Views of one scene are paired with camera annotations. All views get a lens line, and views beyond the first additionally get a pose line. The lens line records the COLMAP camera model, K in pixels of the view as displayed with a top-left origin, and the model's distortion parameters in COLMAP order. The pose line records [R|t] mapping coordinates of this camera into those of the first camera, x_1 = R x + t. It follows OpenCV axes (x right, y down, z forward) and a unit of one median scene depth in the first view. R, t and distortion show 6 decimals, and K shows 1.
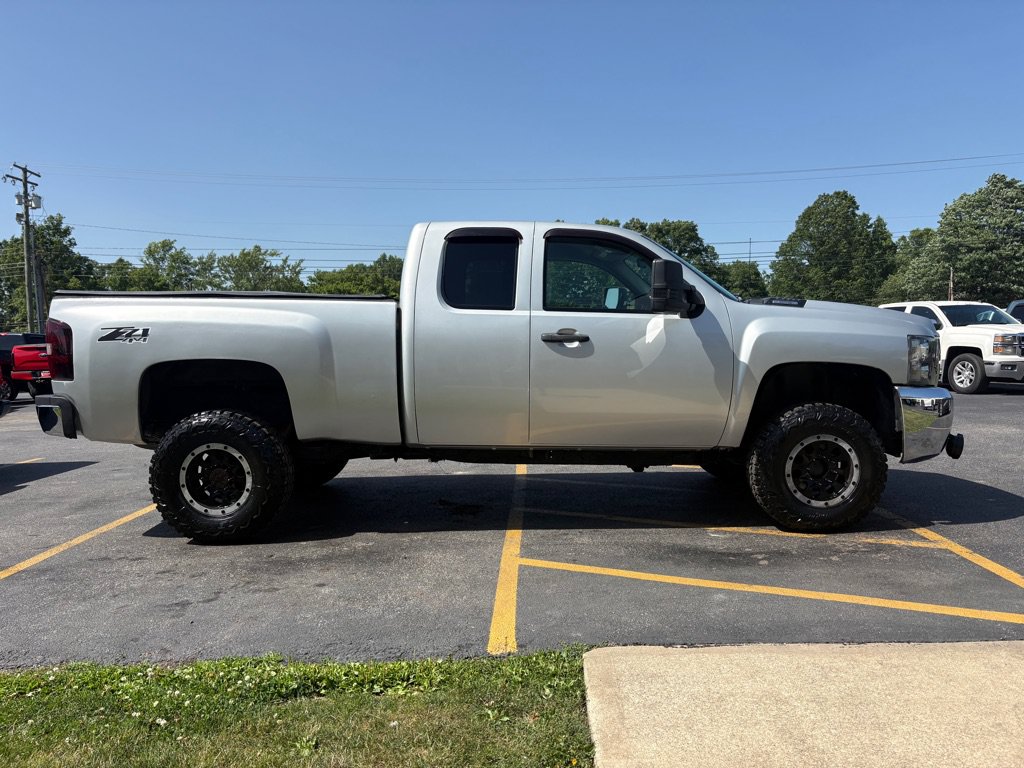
lens RADIAL K [[786.9, 0, 516.3], [0, 786.9, 388.9], [0, 0, 1]] dist [0.038425, -0.041611]
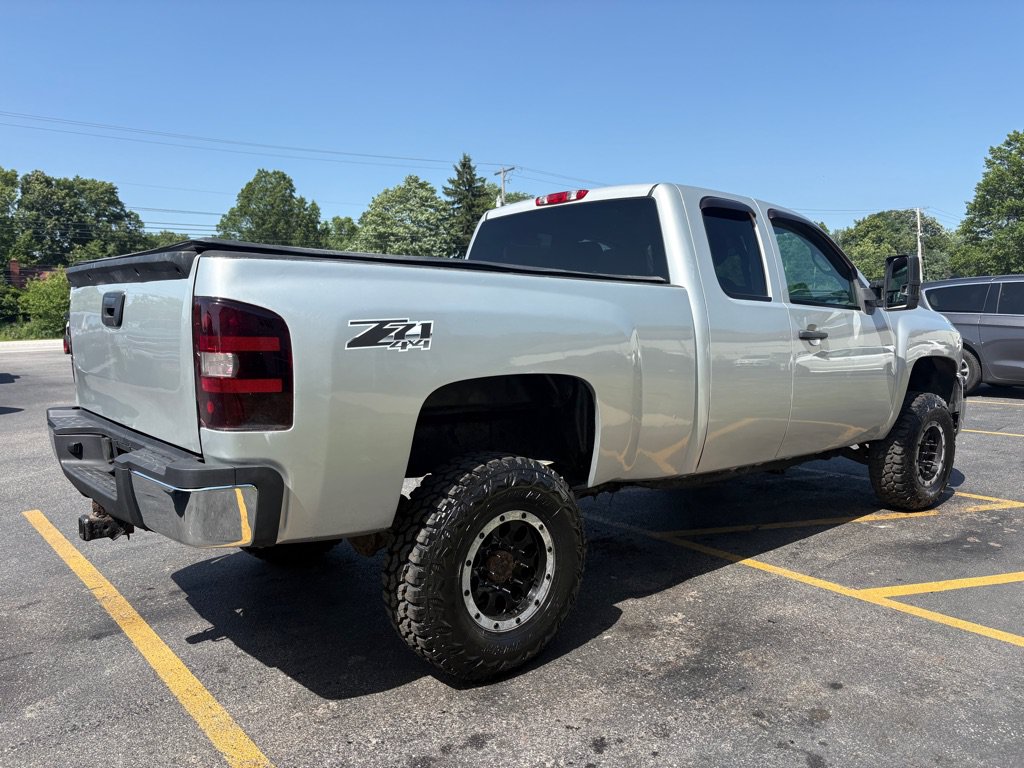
lens RADIAL K [[786.9, 0, 512.0], [0, 786.9, 380.5], [0, 0, 1]] dist [0.038425, -0.041611]
pose [[0.750066, -0.044390, 0.659871, -0.085501], [0.031482, 0.999010, 0.031419, -0.005607], [-0.660613, -0.002792, 0.750721, 0.059970]]
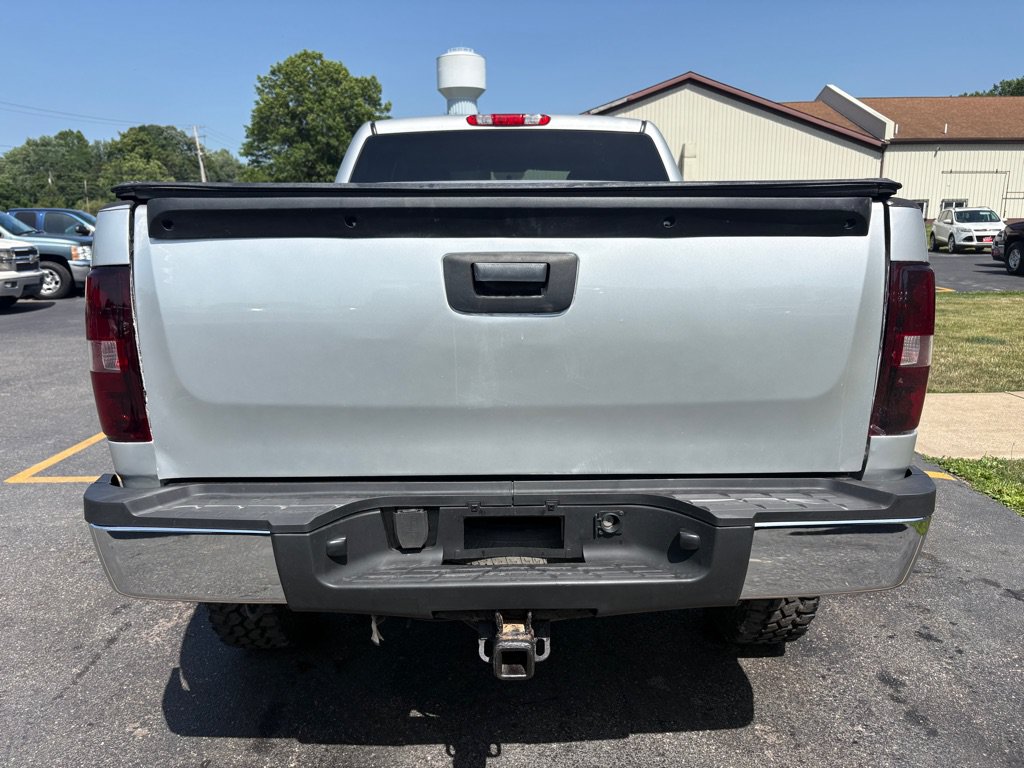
lens RADIAL K [[786.9, 0, 508.6], [0, 786.9, 382.6], [0, 0, 1]] dist [0.038425, -0.041611]
pose [[-0.034785, -0.179169, 0.983203, -0.104610], [0.066104, 0.981232, 0.181149, -0.012636], [-0.997206, 0.071295, -0.022288, 0.133887]]
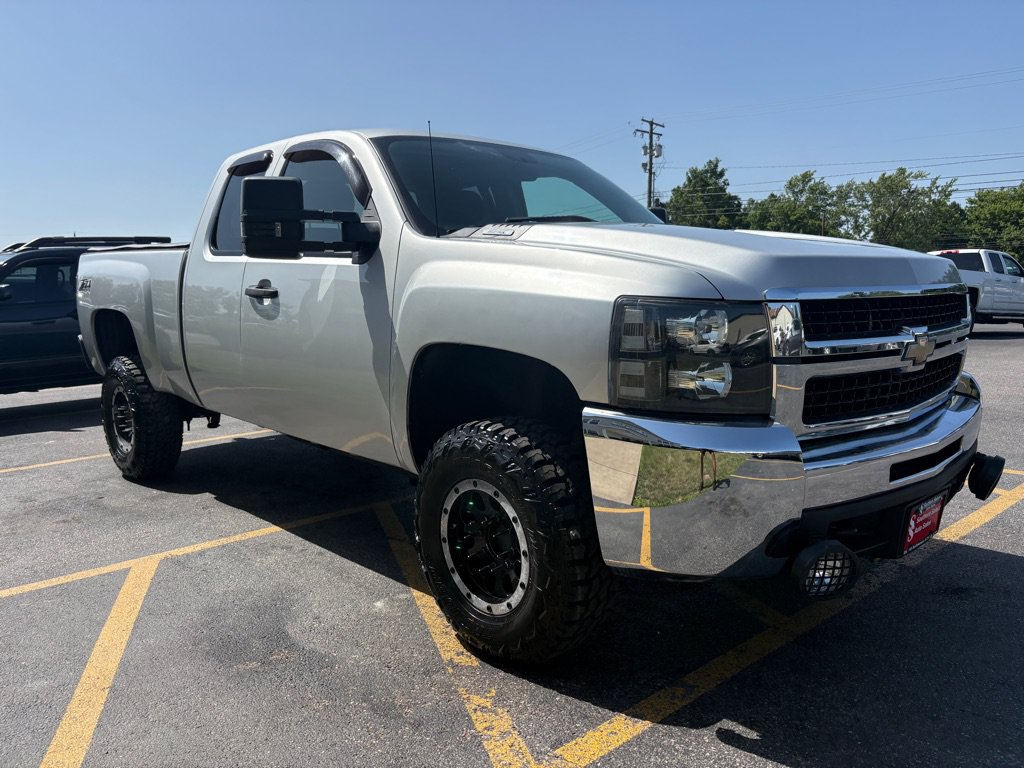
lens RADIAL K [[786.9, 0, 513.8], [0, 786.9, 382.8], [0, 0, 1]] dist [0.038425, -0.041611]
pose [[0.690587, 0.093911, -0.717126, 0.084491], [-0.037980, 0.994875, 0.093709, -0.006374], [0.722251, -0.037478, 0.690614, 0.070508]]
